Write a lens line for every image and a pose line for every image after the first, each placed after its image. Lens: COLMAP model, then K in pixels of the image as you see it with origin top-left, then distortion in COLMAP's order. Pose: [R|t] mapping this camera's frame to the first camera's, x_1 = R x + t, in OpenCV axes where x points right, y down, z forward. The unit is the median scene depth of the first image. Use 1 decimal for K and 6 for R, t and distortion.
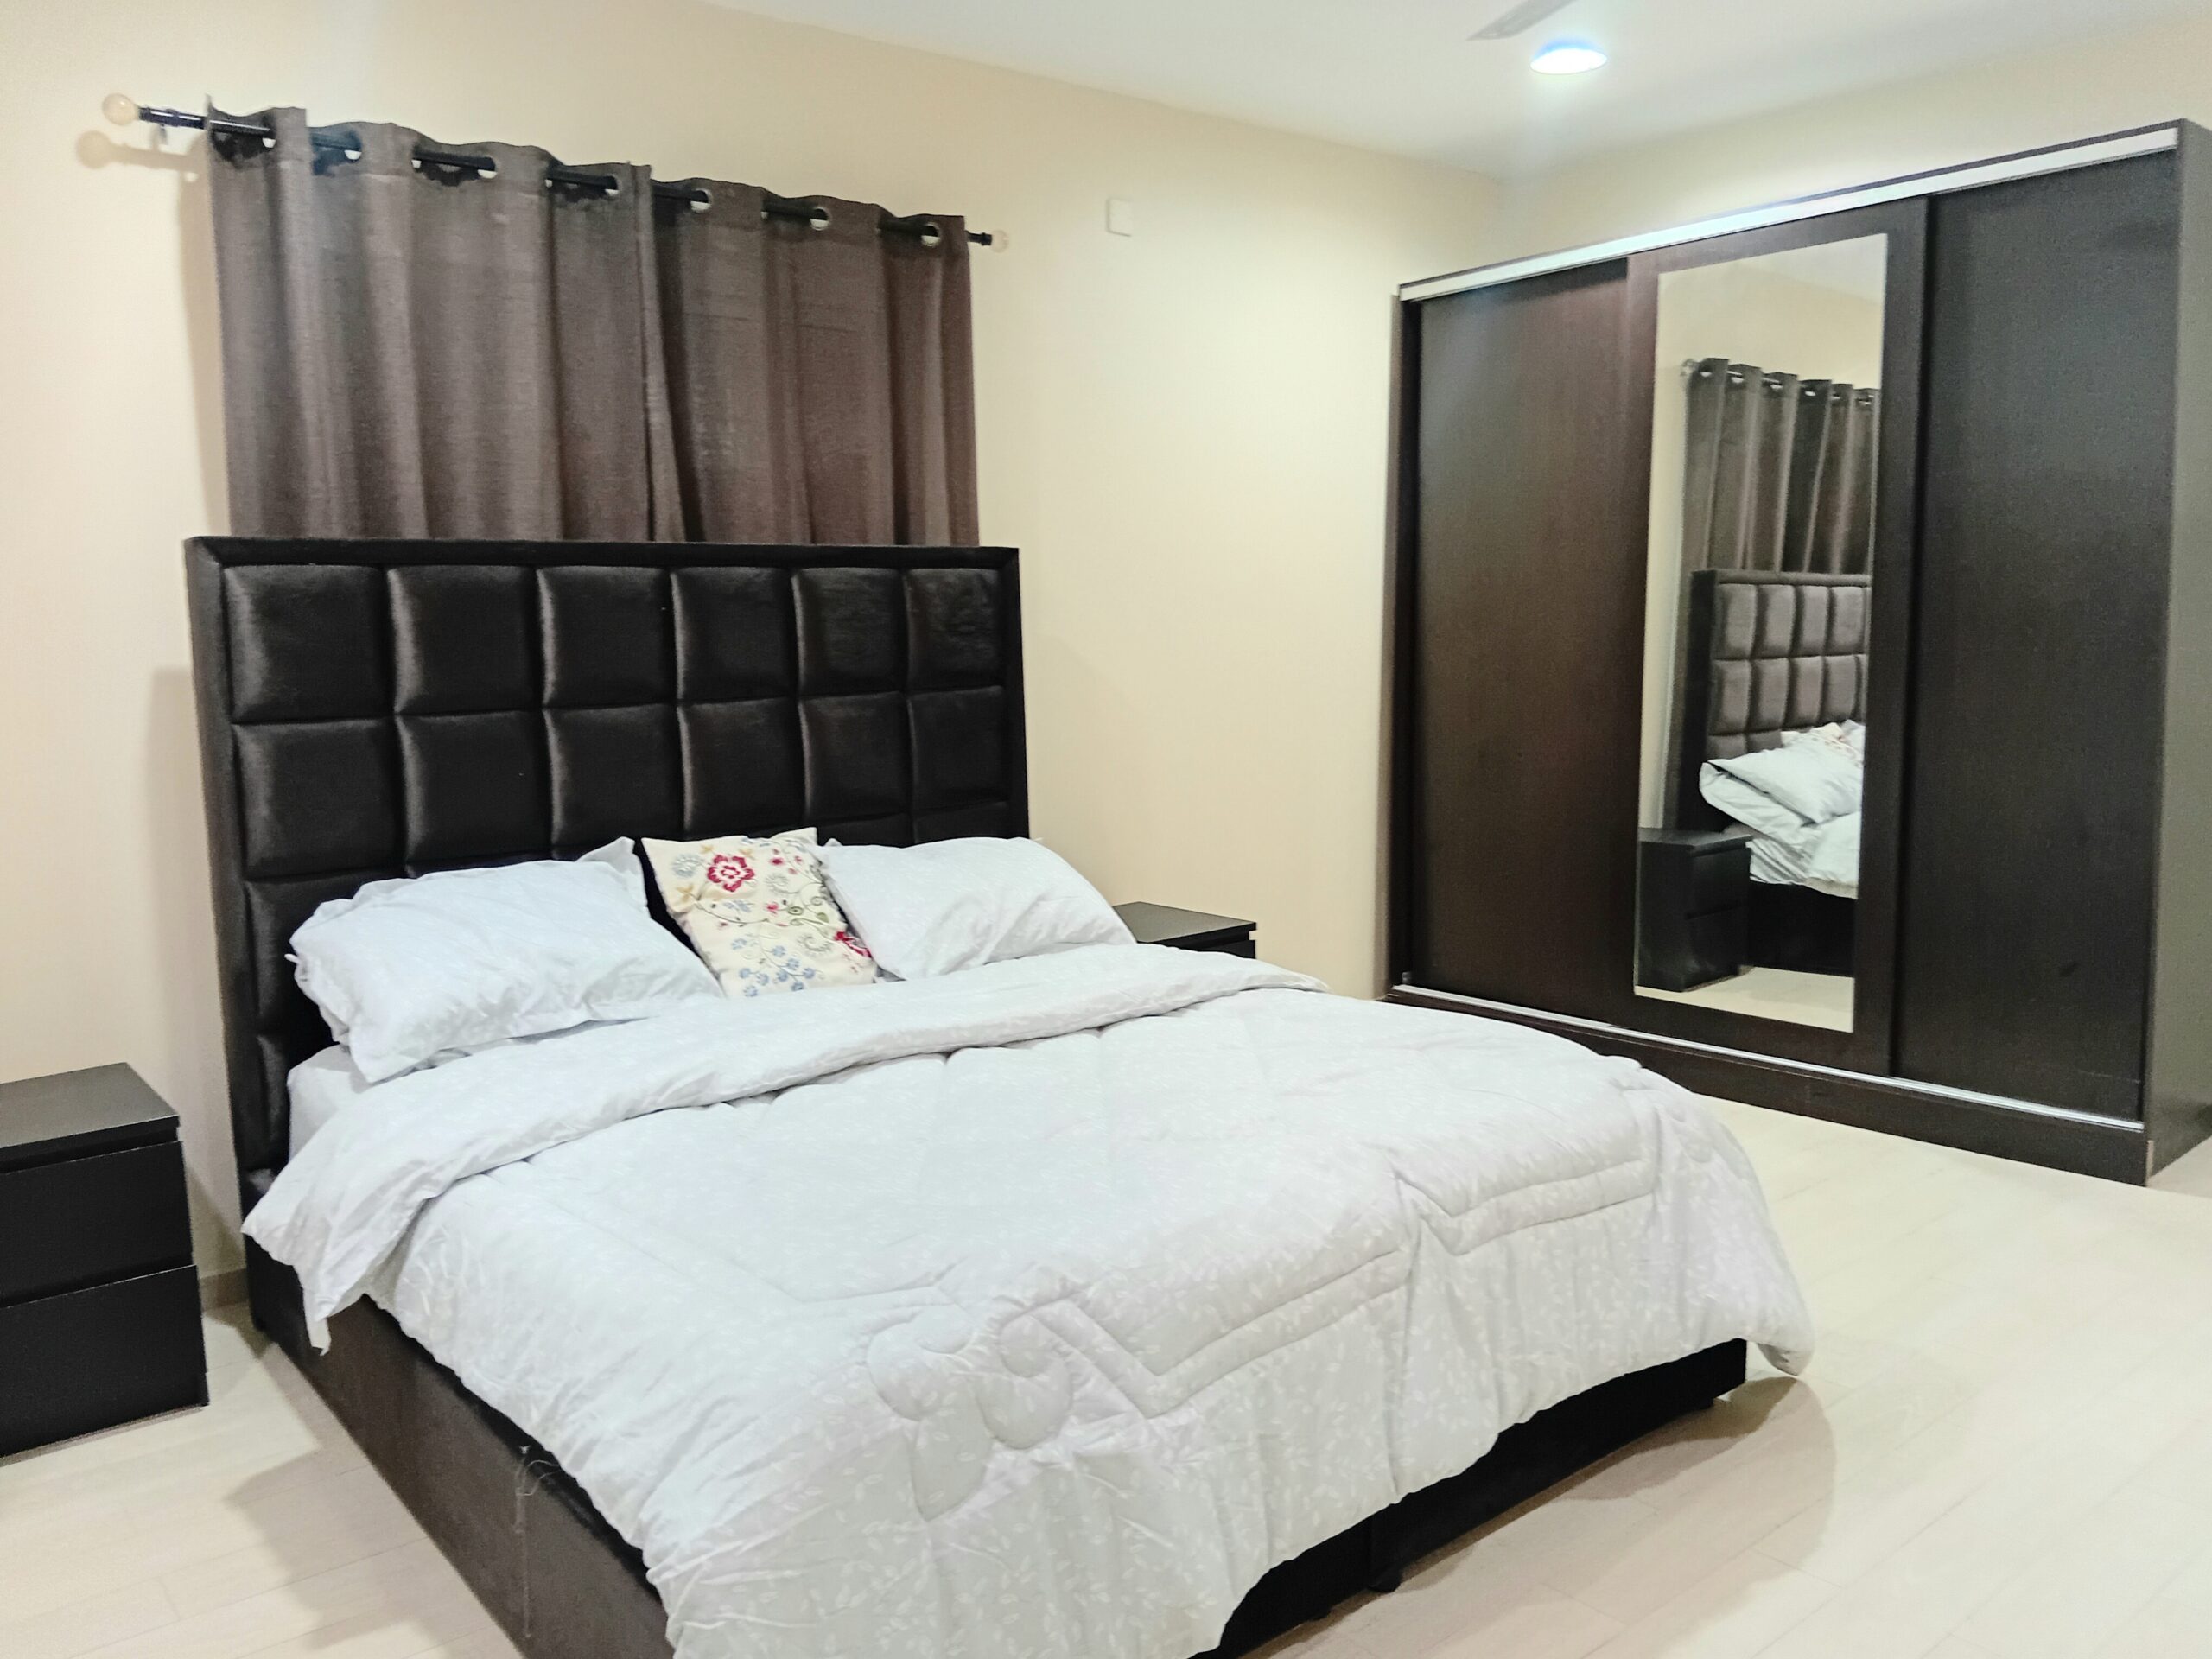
lens RADIAL K [[1838.8, 0, 1107.6], [0, 1838.8, 804.7], [0, 0, 1]] dist [0.148082, -0.000187]
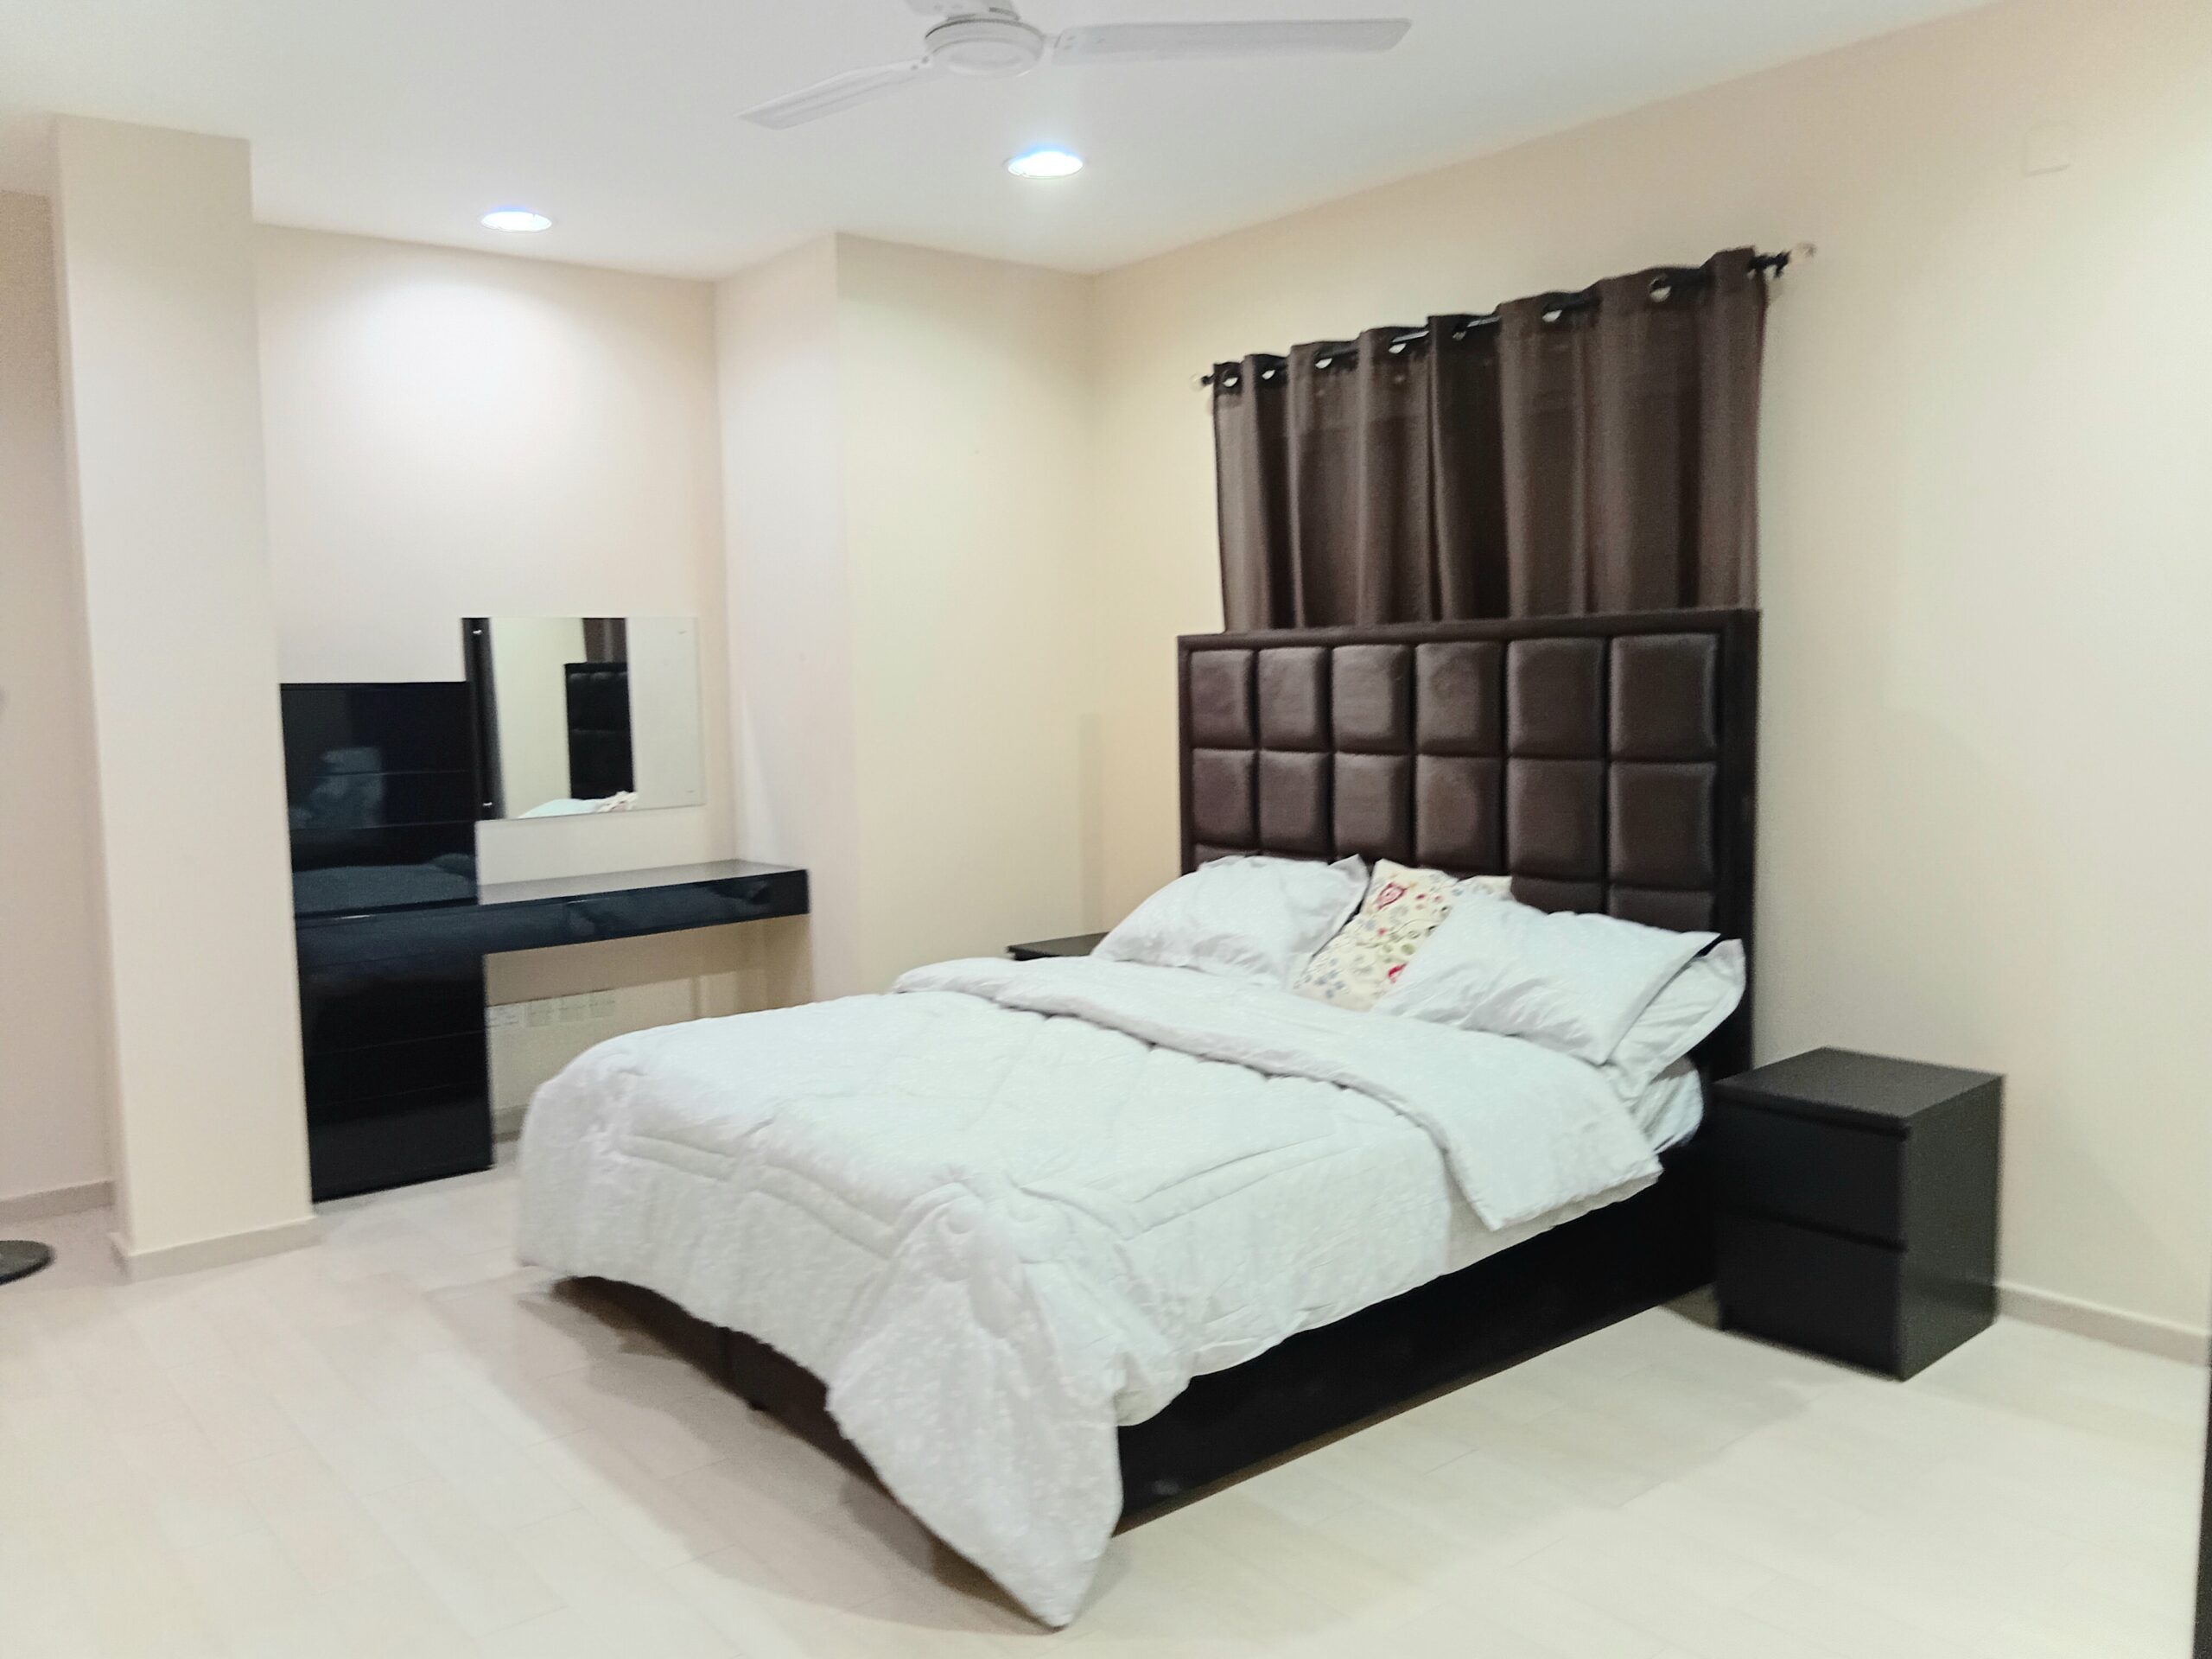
lens RADIAL K [[1747.8, 0, 1106.0], [0, 1747.8, 829.5], [0, 0, 1]] dist [-0.004299, -0.131639]
pose [[-0.058047, 0.087933, -0.994434, 0.998101], [-0.103434, 0.990223, 0.093598, -0.101138], [0.992941, 0.108291, -0.048384, 0.953563]]
